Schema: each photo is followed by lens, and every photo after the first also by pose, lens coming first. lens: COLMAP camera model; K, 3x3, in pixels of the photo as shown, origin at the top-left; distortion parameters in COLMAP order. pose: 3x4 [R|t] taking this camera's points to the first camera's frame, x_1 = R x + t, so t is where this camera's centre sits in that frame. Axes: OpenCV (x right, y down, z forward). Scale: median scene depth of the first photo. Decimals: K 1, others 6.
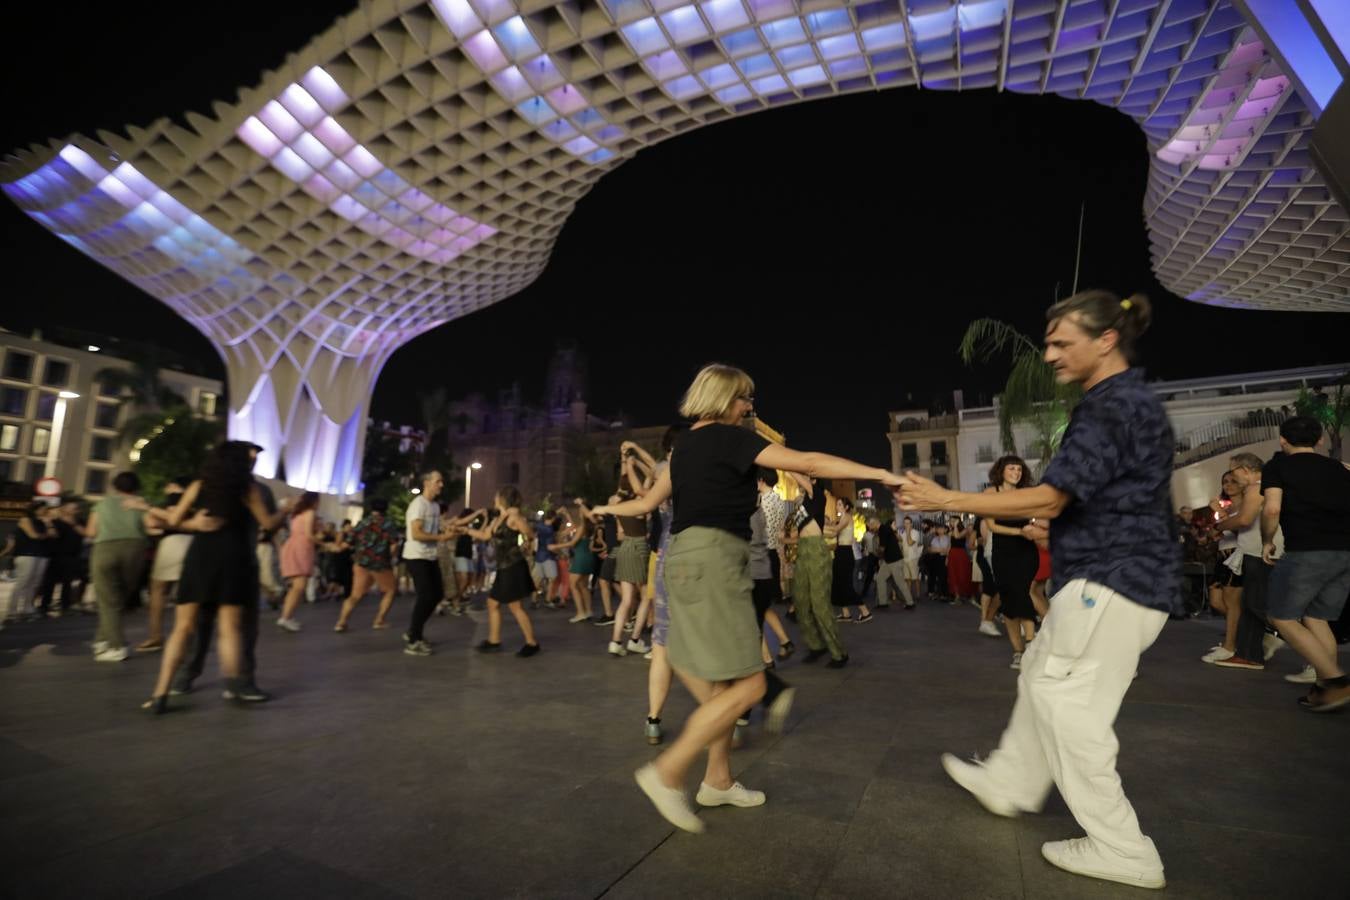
lens RADIAL K [[606.4, 0, 670.7], [0, 606.4, 453.5], [0, 0, 1]] dist [-0.052893, 0.015175]
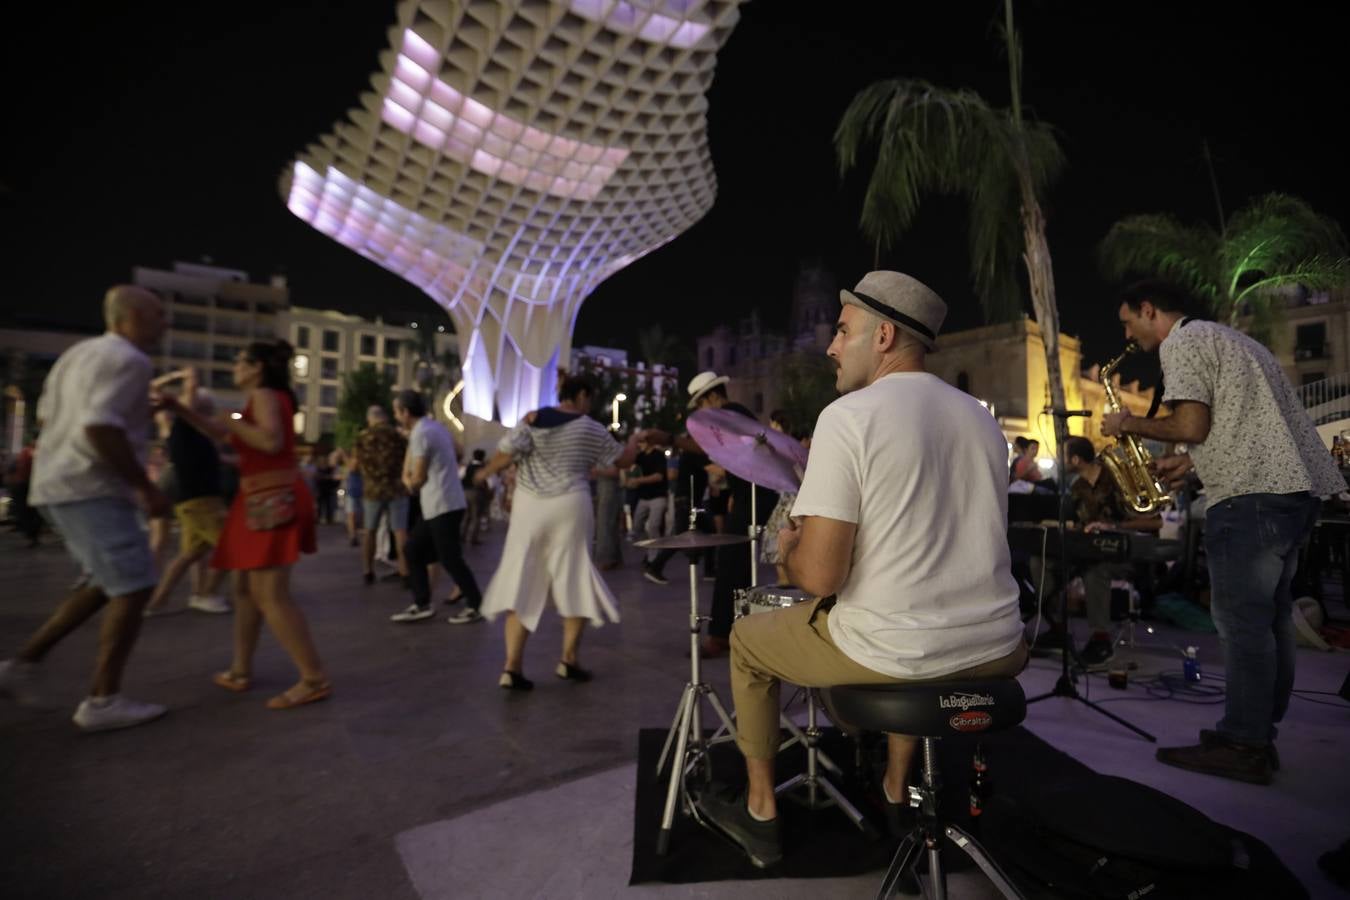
lens RADIAL K [[606.4, 0, 670.7], [0, 606.4, 453.5], [0, 0, 1]] dist [-0.052893, 0.015175]
pose [[0.884498, -0.017283, -0.466223, 0.194994], [0.070951, 0.992673, 0.097808, 0.017192], [0.461117, -0.119590, 0.879244, 0.125842]]
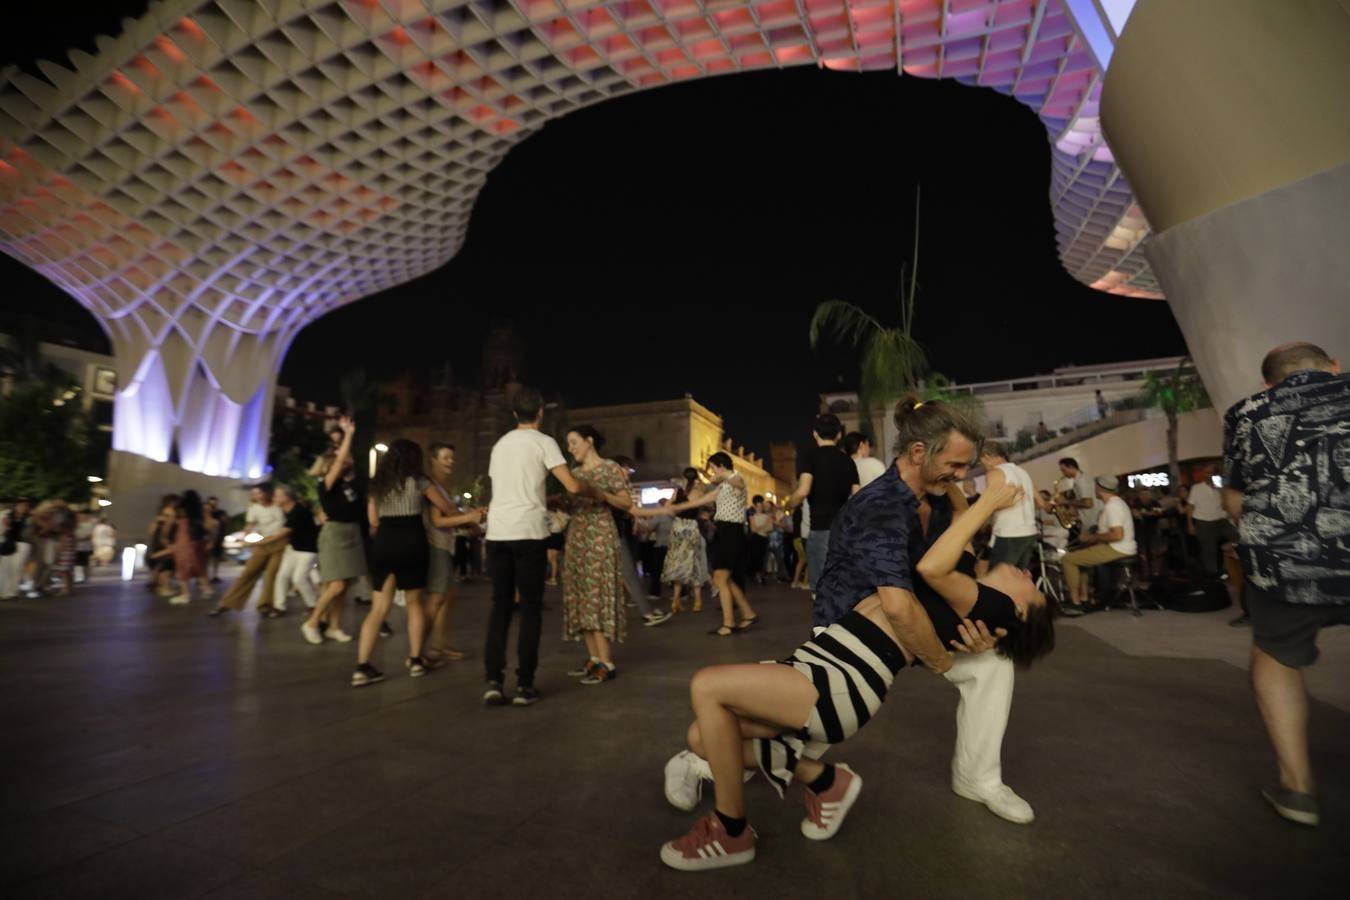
lens RADIAL K [[606.4, 0, 670.7], [0, 606.4, 453.5], [0, 0, 1]] dist [-0.052893, 0.015175]
pose [[0.996605, -0.002182, 0.082306, 0.055484], [-0.000304, 0.999545, 0.030176, 0.000848], [-0.082334, -0.030099, 0.996150, 0.004598]]
